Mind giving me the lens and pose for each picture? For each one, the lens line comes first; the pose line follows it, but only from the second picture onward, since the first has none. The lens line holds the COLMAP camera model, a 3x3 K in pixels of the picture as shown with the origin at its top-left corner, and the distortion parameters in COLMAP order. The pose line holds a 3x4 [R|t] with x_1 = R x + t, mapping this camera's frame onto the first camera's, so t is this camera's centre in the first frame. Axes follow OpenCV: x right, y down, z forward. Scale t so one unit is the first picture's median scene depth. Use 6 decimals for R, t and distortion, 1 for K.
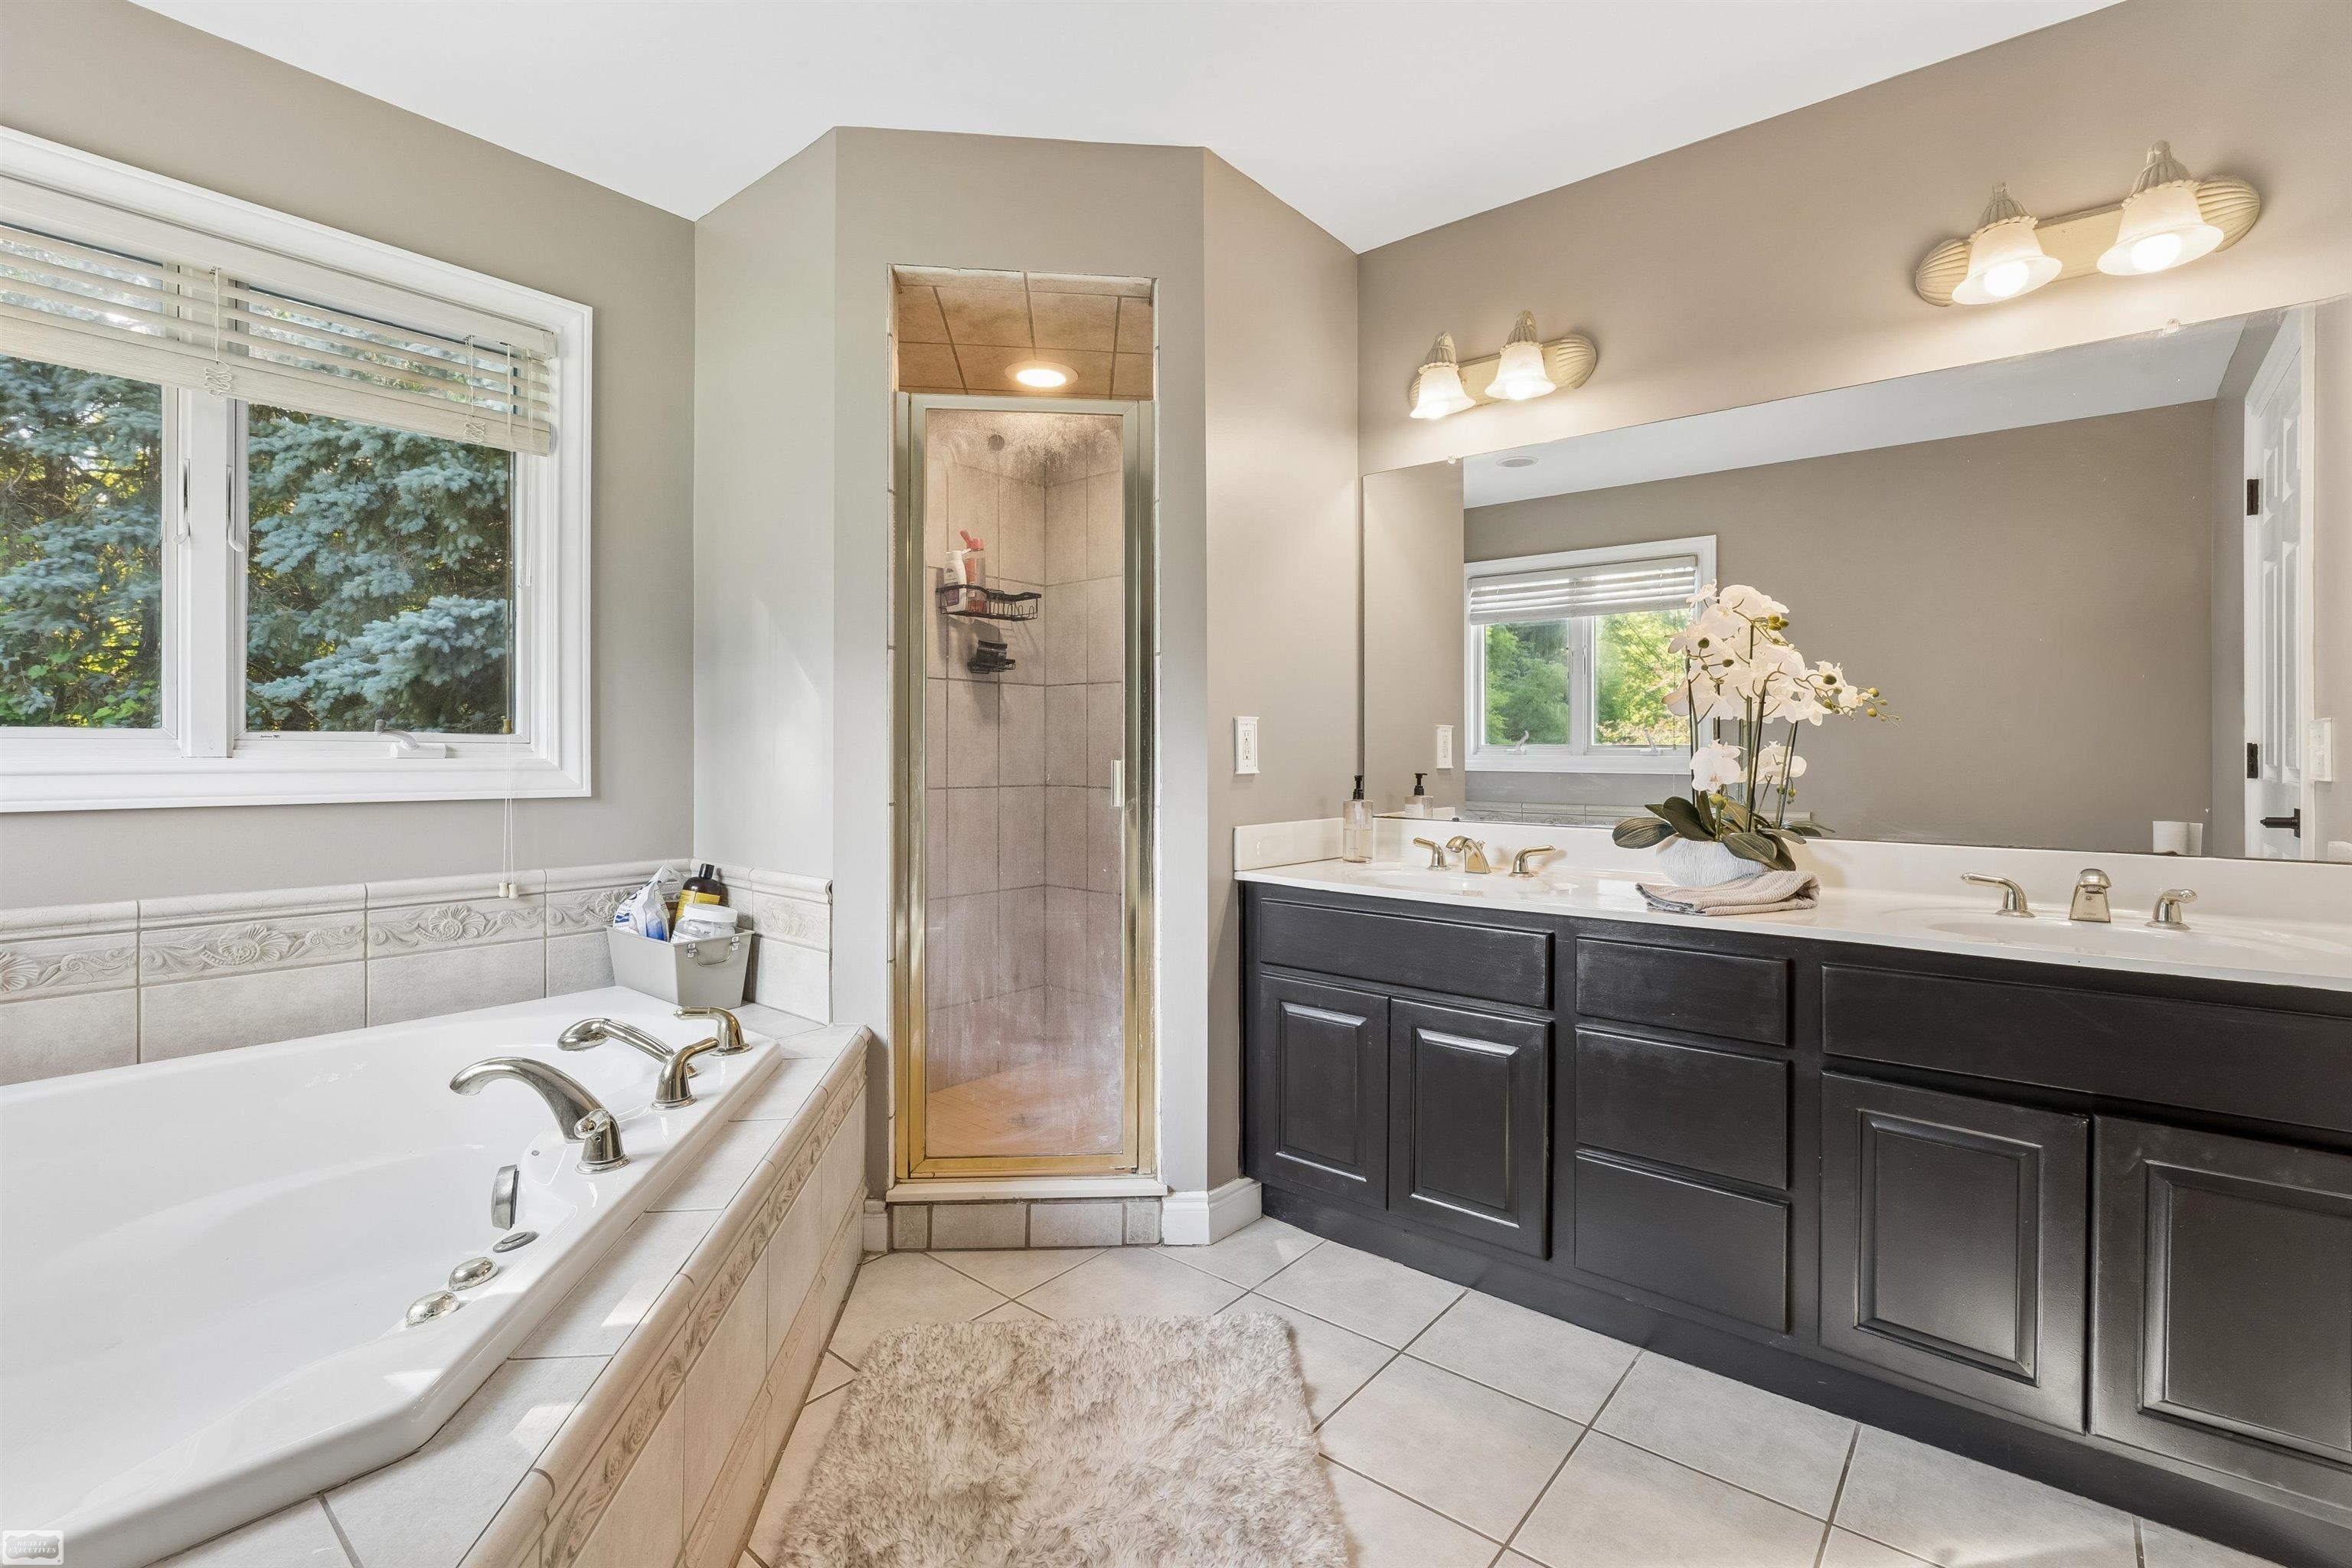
lens RADIAL K [[1069.8, 0, 1175.1], [0, 1069.8, 758.5], [0, 0, 1]] dist [0.001596, 0.001309]
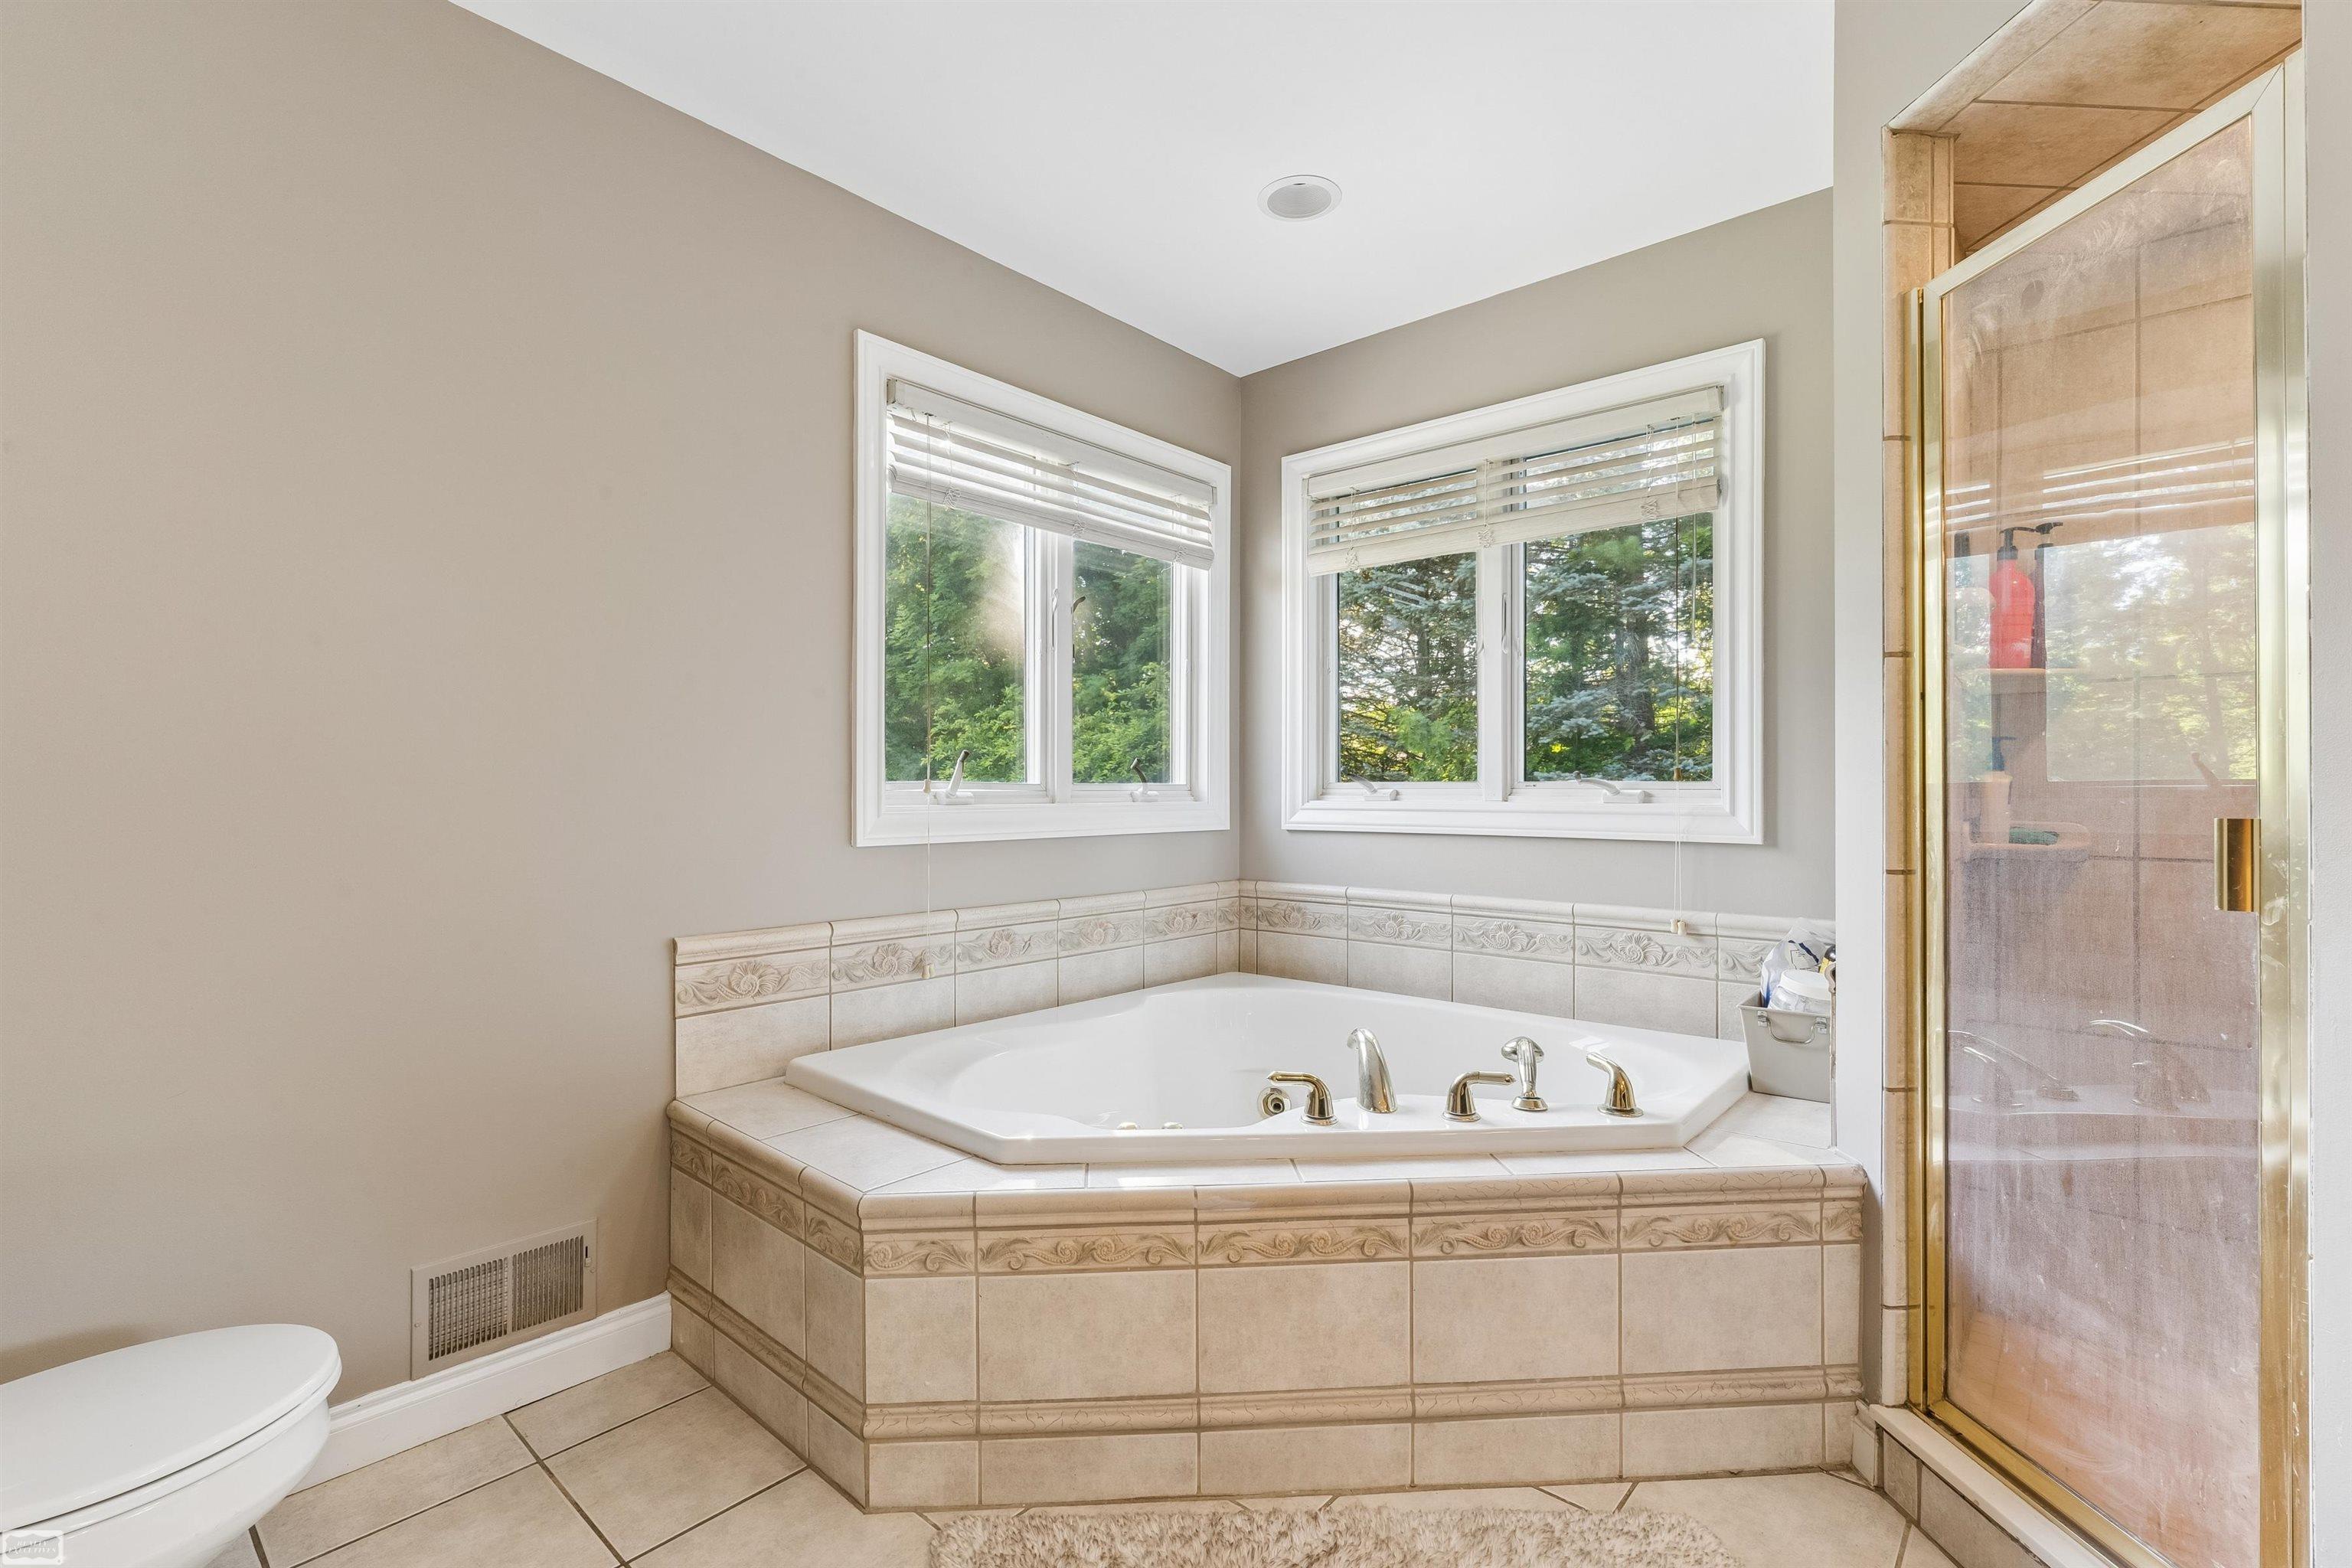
lens RADIAL K [[1069.8, 0, 1174.8], [0, 1069.8, 791.3], [0, 0, 1]] dist [0.001596, 0.001309]
pose [[-0.027123, -0.004415, -0.999622, 0.469204], [-0.009195, 0.999949, -0.004167, -0.003296], [0.999590, 0.009078, -0.027162, 0.539082]]
